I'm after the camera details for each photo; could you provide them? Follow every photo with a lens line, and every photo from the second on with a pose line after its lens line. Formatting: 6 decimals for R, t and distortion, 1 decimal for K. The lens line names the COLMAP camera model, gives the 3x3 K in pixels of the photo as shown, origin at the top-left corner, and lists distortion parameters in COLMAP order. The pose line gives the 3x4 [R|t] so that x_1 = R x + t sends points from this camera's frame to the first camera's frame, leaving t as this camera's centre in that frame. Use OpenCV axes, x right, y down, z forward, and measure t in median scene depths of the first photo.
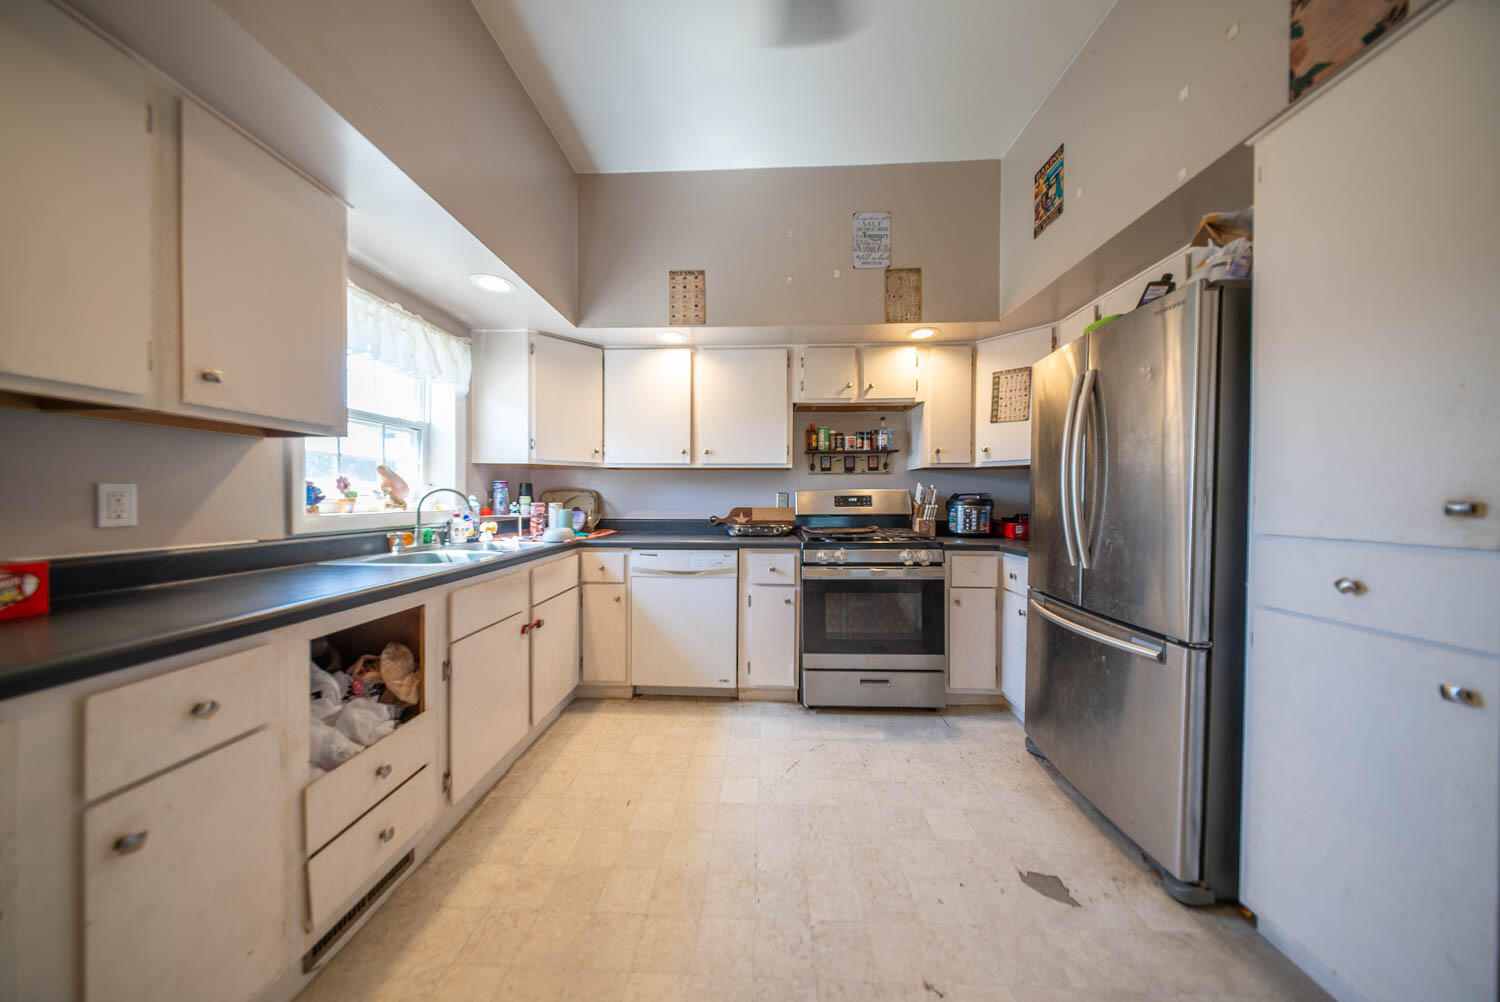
lens RADIAL K [[443.5, 0, 748.4], [0, 443.5, 502.3], [0, 0, 1]] dist [0.003646, -0.001474]
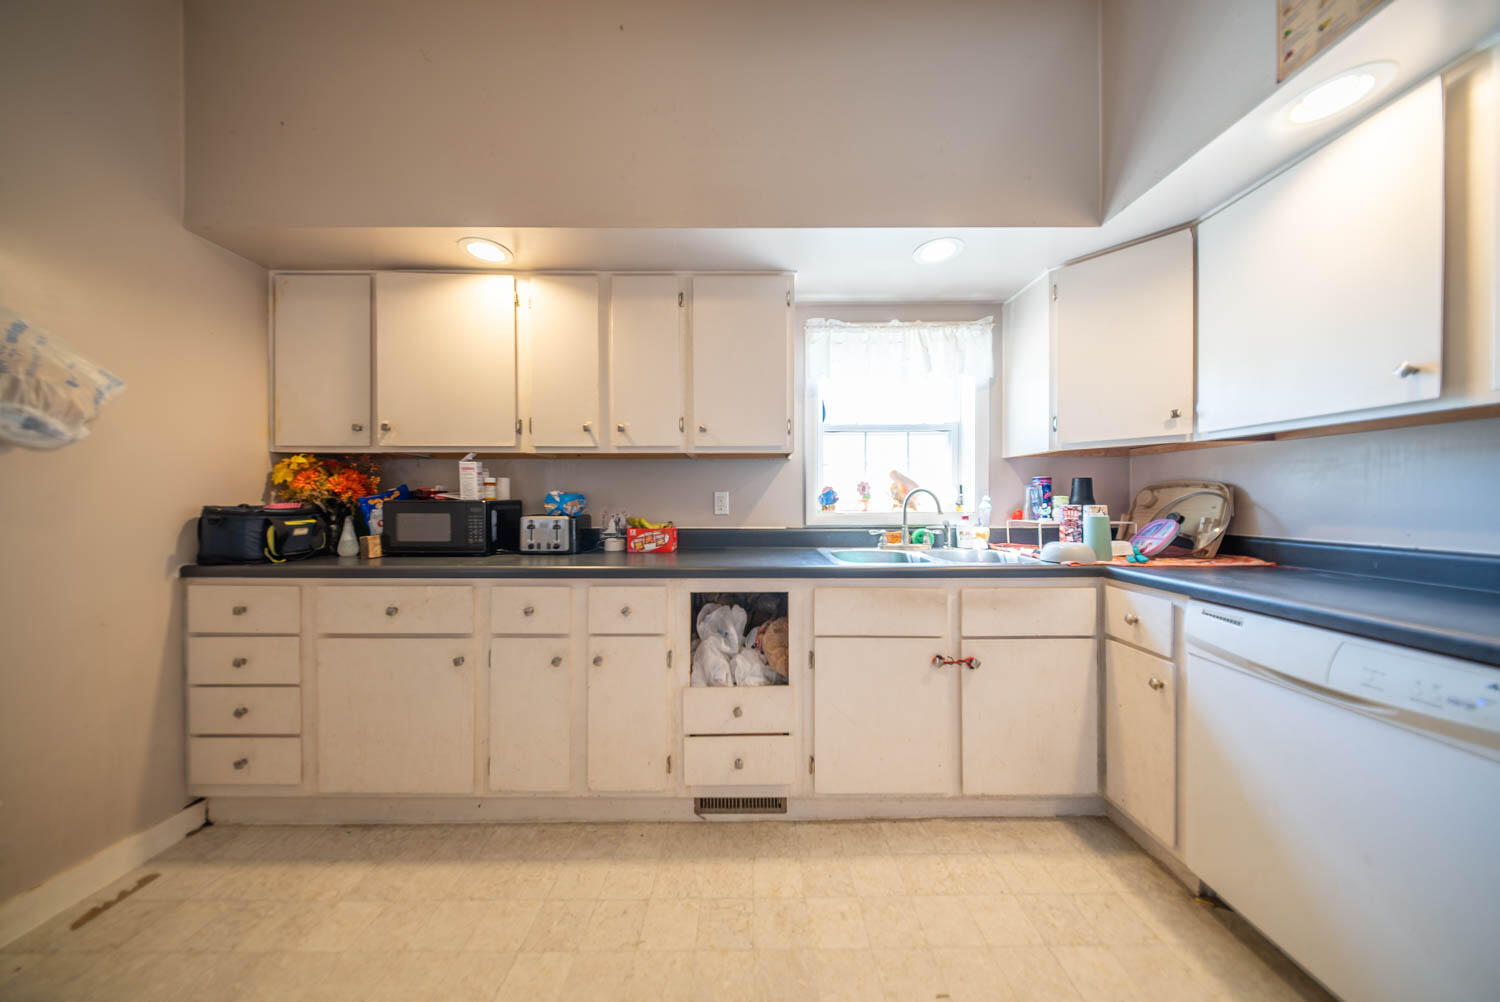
lens RADIAL K [[443.5, 0, 750.9], [0, 443.5, 501.4], [0, 0, 1]] dist [0.003646, -0.001474]
pose [[0.039336, -0.000915, -0.999226, 0.267558], [-0.007297, 0.999973, -0.001203, 0.000247], [0.999199, 0.007338, 0.039329, 0.576678]]
